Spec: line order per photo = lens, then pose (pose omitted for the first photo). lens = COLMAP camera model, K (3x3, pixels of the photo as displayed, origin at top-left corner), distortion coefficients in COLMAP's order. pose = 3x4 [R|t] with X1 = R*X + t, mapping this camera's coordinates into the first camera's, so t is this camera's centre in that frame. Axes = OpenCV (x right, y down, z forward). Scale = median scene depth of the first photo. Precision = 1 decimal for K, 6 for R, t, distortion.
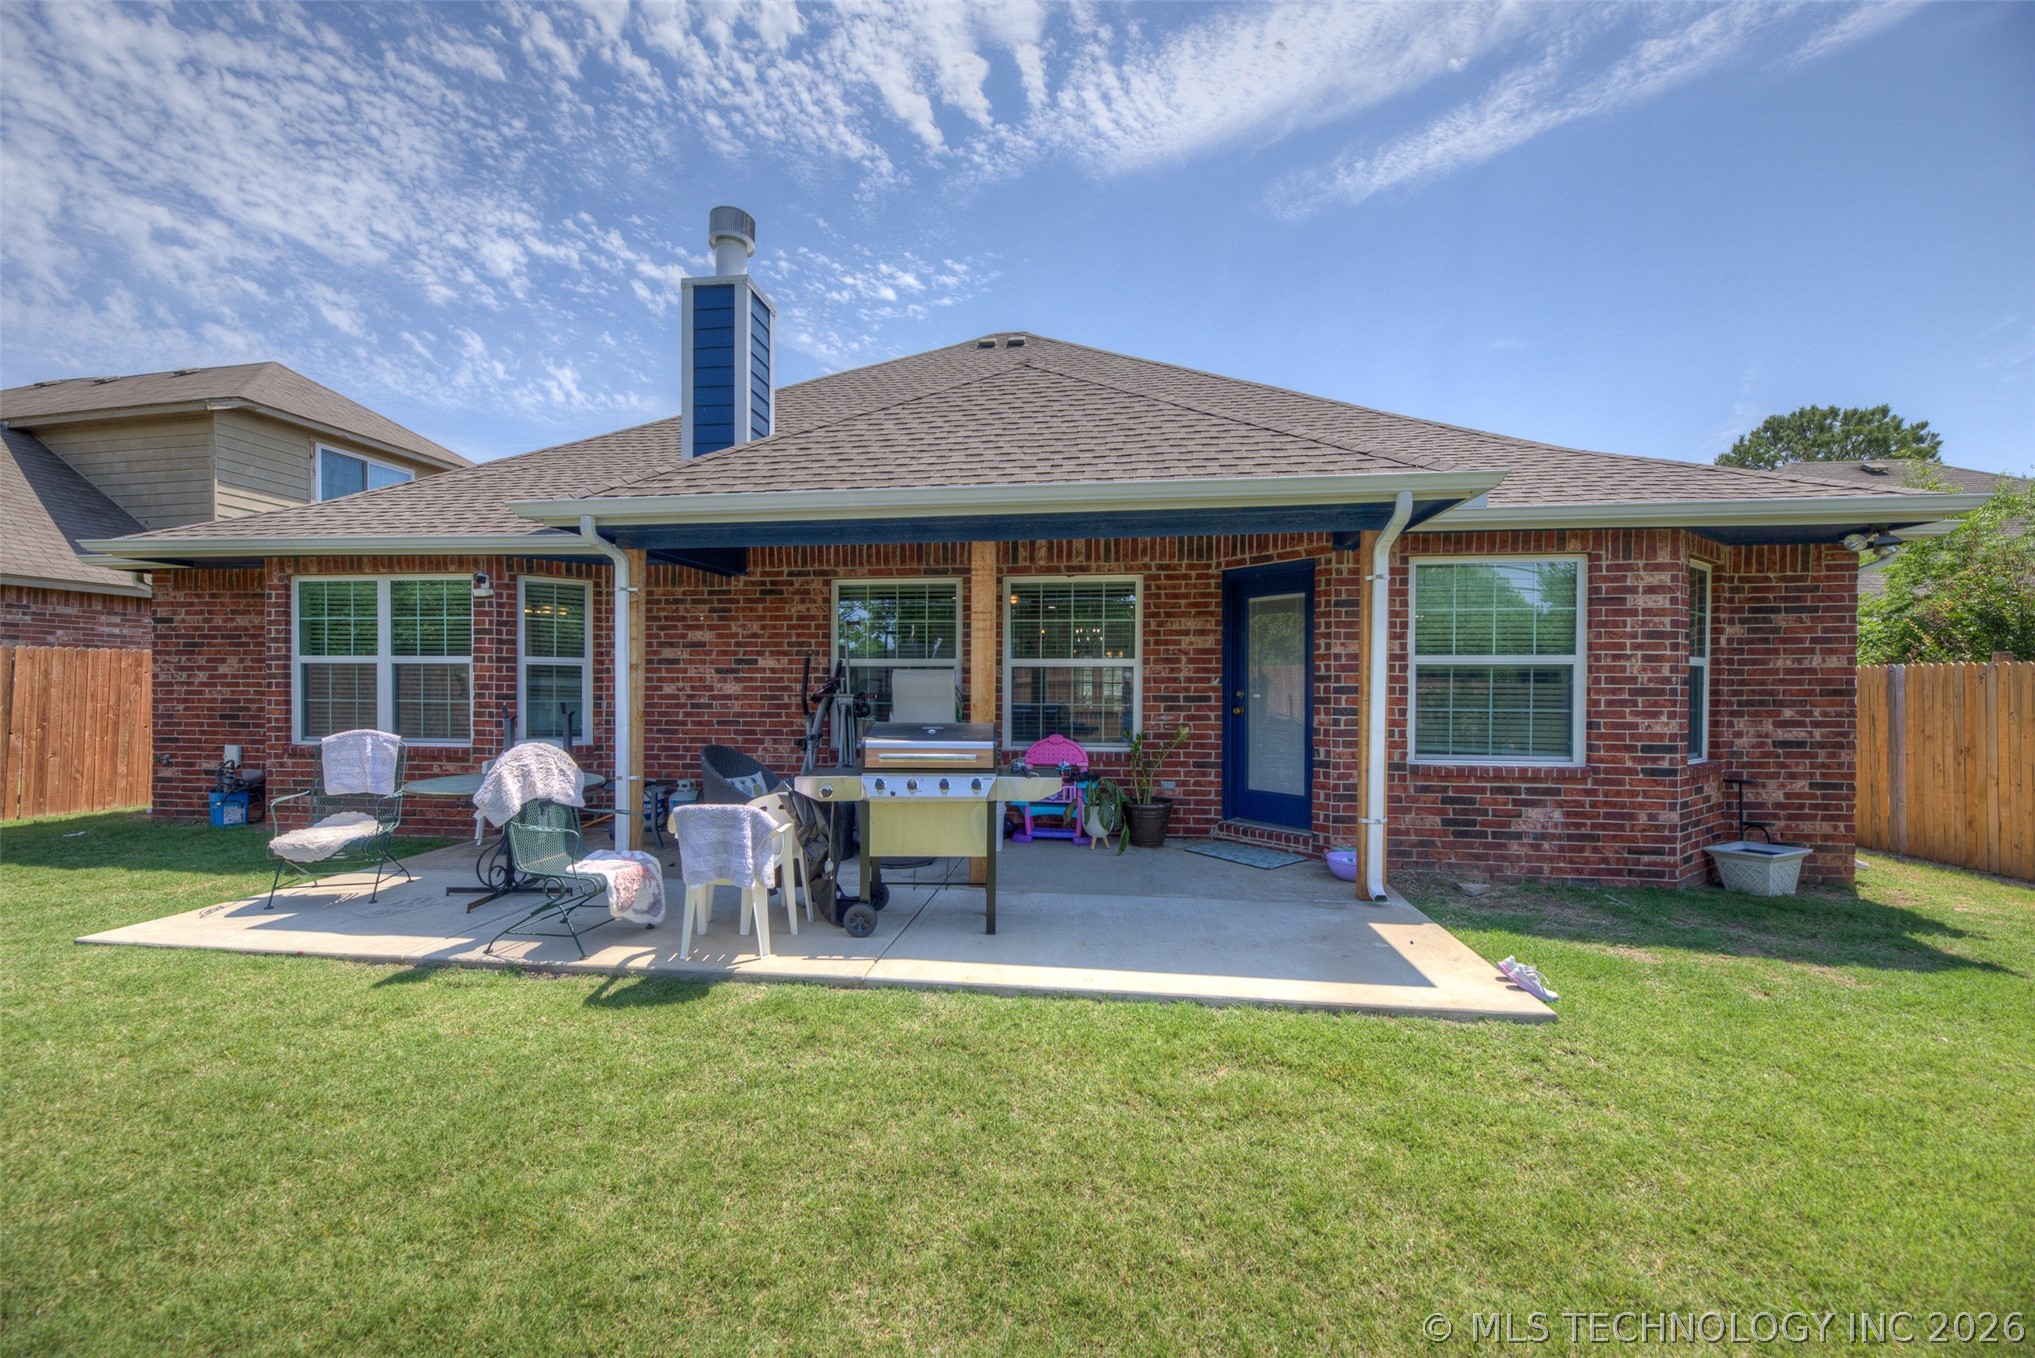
lens RADIAL K [[814.2, 0, 1022.0], [0, 814.2, 675.1], [0, 0, 1]] dist [0.001948, 0.000982]
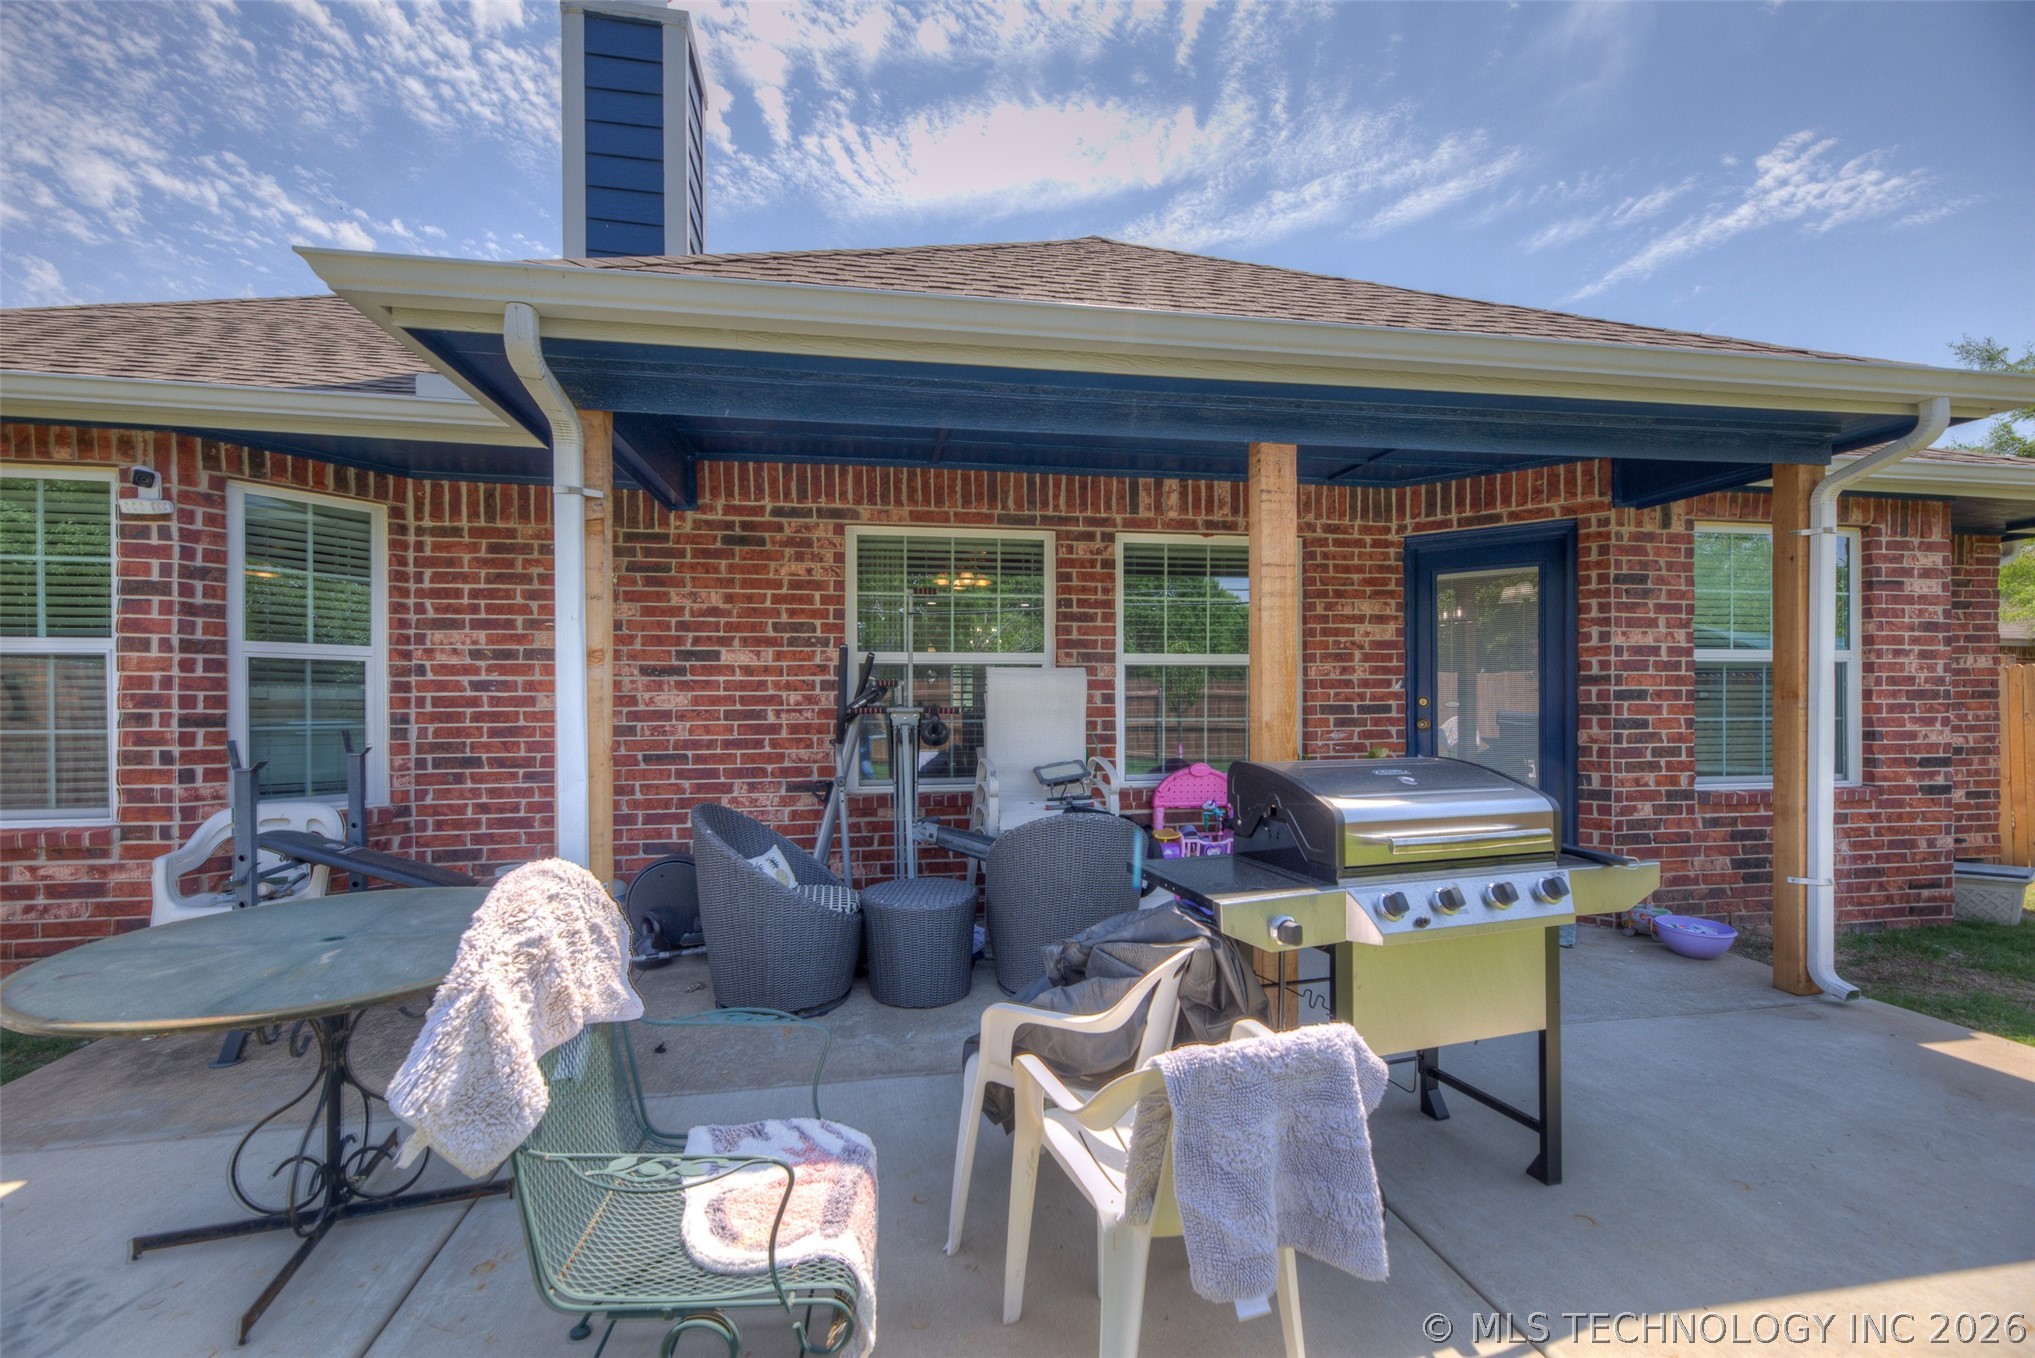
lens RADIAL K [[814.2, 0, 1006.0], [0, 814.2, 689.3], [0, 0, 1]] dist [0.001948, 0.000982]
pose [[0.956412, -0.004167, 0.291990, -0.319433], [0.003522, 0.999990, 0.002736, 0.007934], [-0.291999, -0.001589, 0.956417, 0.391500]]
